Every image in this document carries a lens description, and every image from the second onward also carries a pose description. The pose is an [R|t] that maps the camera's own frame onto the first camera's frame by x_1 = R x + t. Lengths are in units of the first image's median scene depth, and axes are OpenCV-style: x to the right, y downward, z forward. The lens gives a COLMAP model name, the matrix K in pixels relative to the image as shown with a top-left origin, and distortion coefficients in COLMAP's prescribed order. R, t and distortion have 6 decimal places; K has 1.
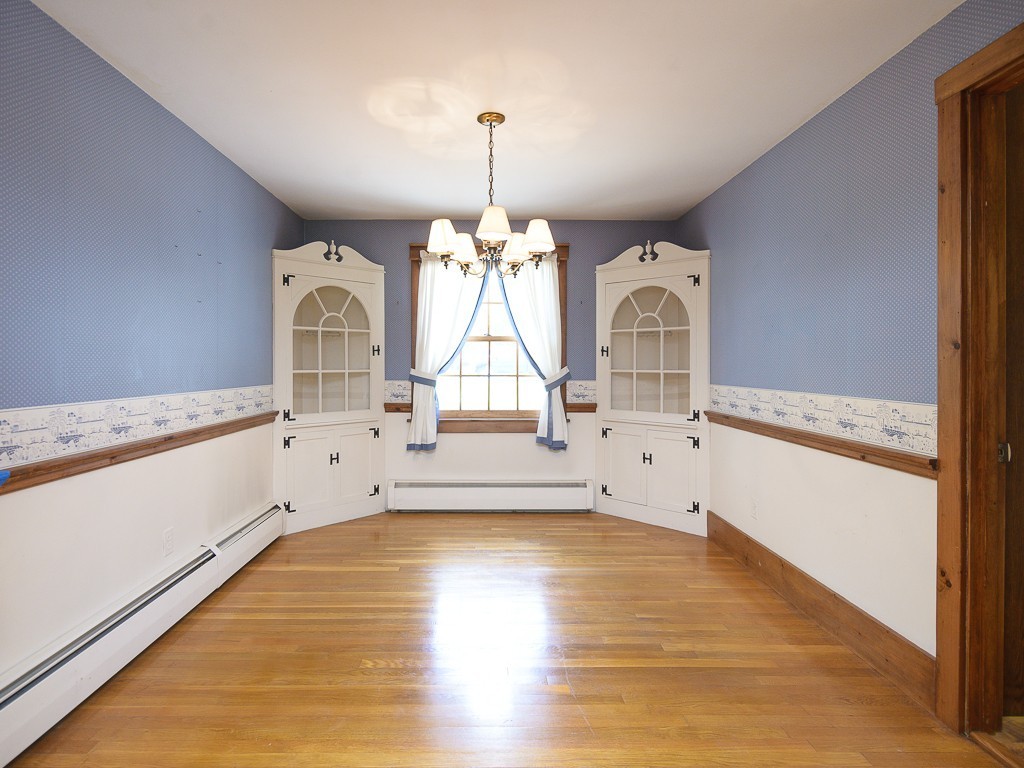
lens RADIAL K [[547.2, 0, 482.1], [0, 547.2, 365.0], [0, 0, 1]] dist [-0.001656, -0.001392]
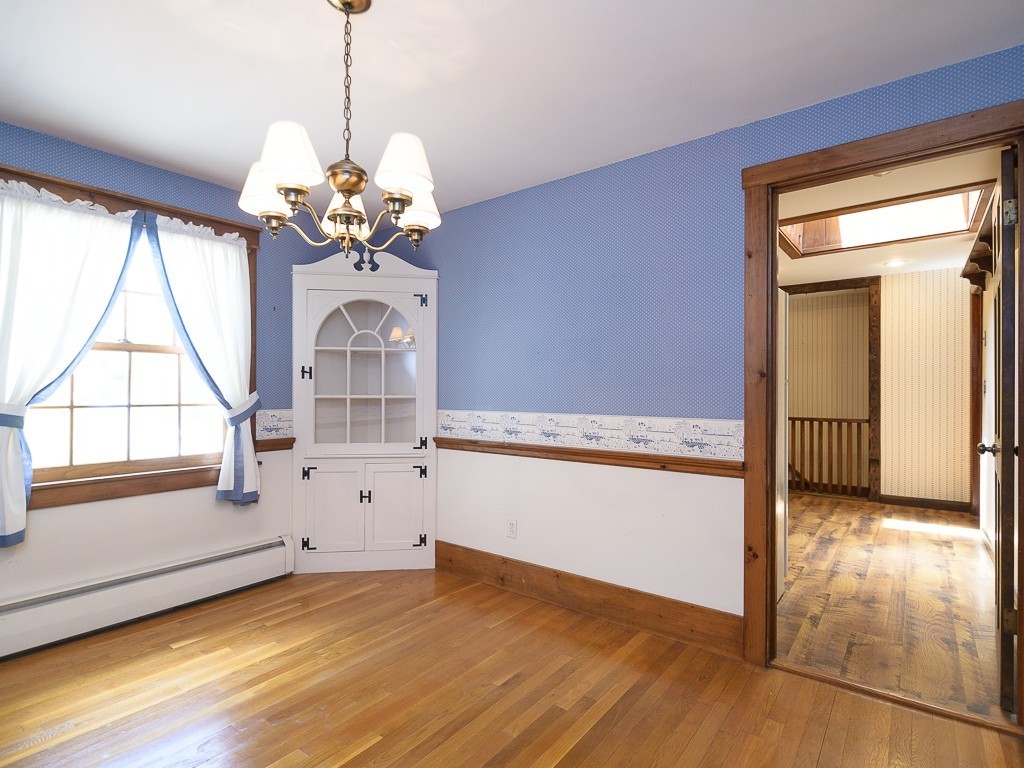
lens RADIAL K [[524.3, 0, 513.1], [0, 524.3, 388.9], [0, 0, 1]] dist [0.008684, -0.006265]
pose [[0.605708, 0.002348, 0.795683, -0.224432], [-0.000581, 0.999997, -0.002509, 0.001031], [-0.795686, 0.001057, 0.605708, 0.308361]]
